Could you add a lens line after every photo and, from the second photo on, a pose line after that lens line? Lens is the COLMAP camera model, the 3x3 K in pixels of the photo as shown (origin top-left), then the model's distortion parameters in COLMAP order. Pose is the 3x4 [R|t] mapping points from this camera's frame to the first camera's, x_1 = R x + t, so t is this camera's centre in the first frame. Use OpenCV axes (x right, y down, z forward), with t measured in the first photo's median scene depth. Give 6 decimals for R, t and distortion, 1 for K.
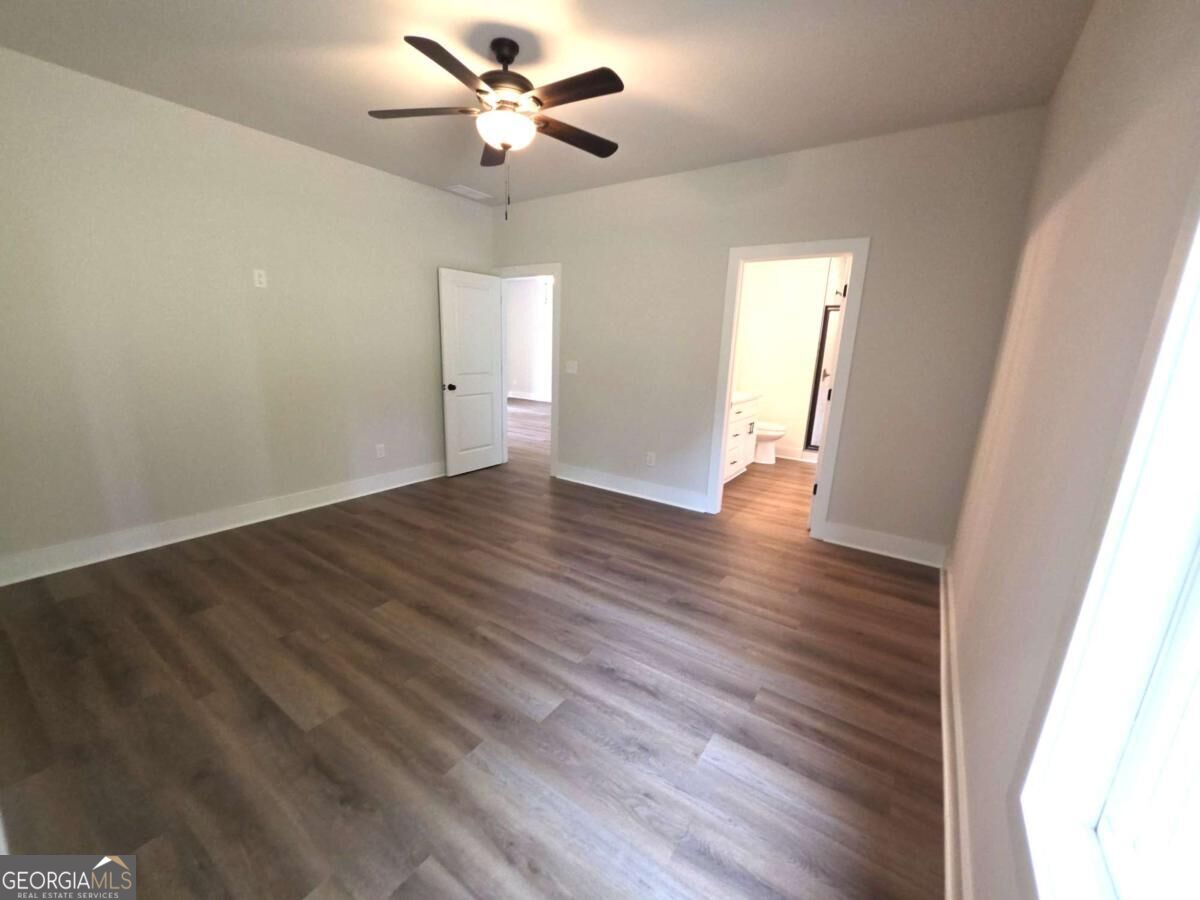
lens RADIAL K [[476.2, 0, 602.0], [0, 476.2, 453.3], [0, 0, 1]] dist [-0.008680, 0.000440]
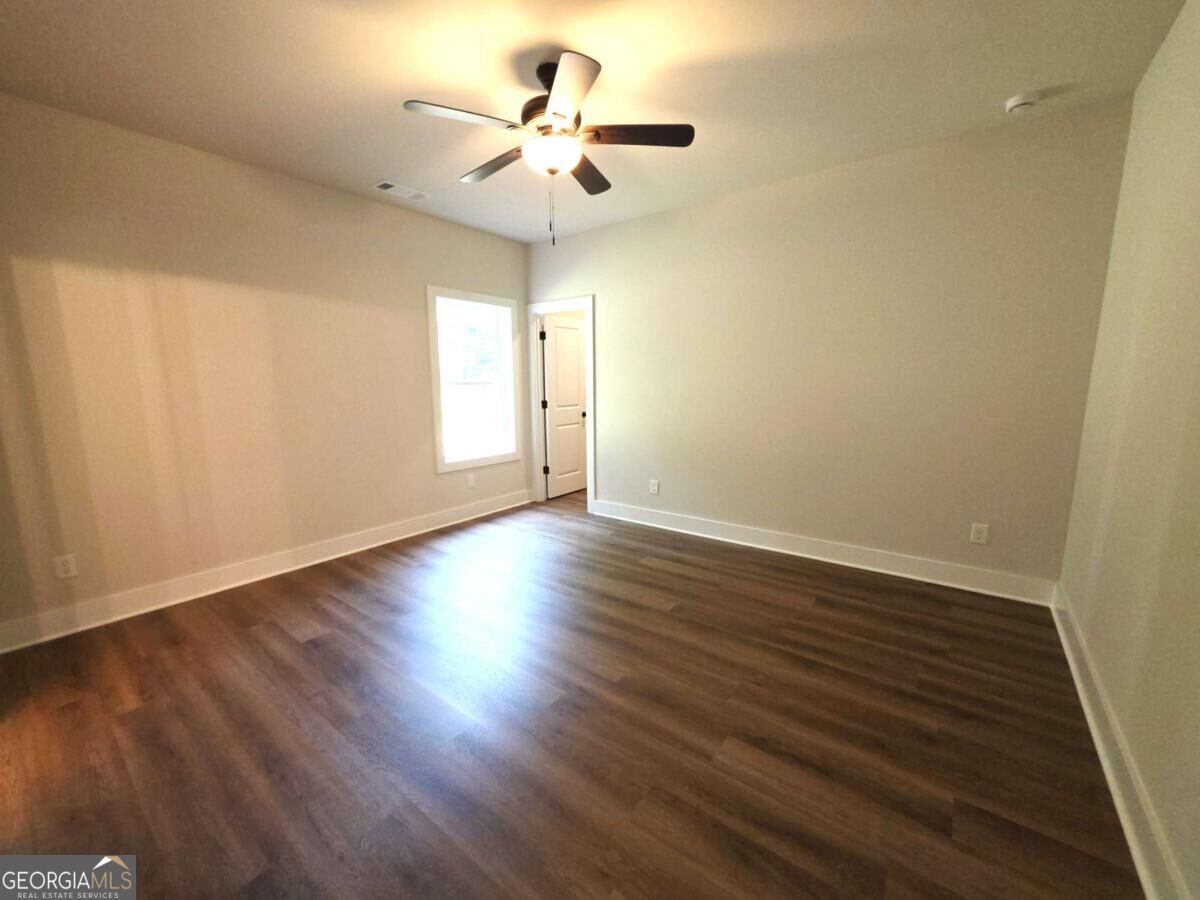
lens RADIAL K [[476.2, 0, 595.7], [0, 476.2, 451.0], [0, 0, 1]] dist [-0.008680, 0.000440]
pose [[-0.997072, -0.040132, 0.065097, -0.315390], [-0.013393, 0.929719, 0.368027, -0.392562], [-0.075292, 0.366077, -0.927534, 1.759832]]
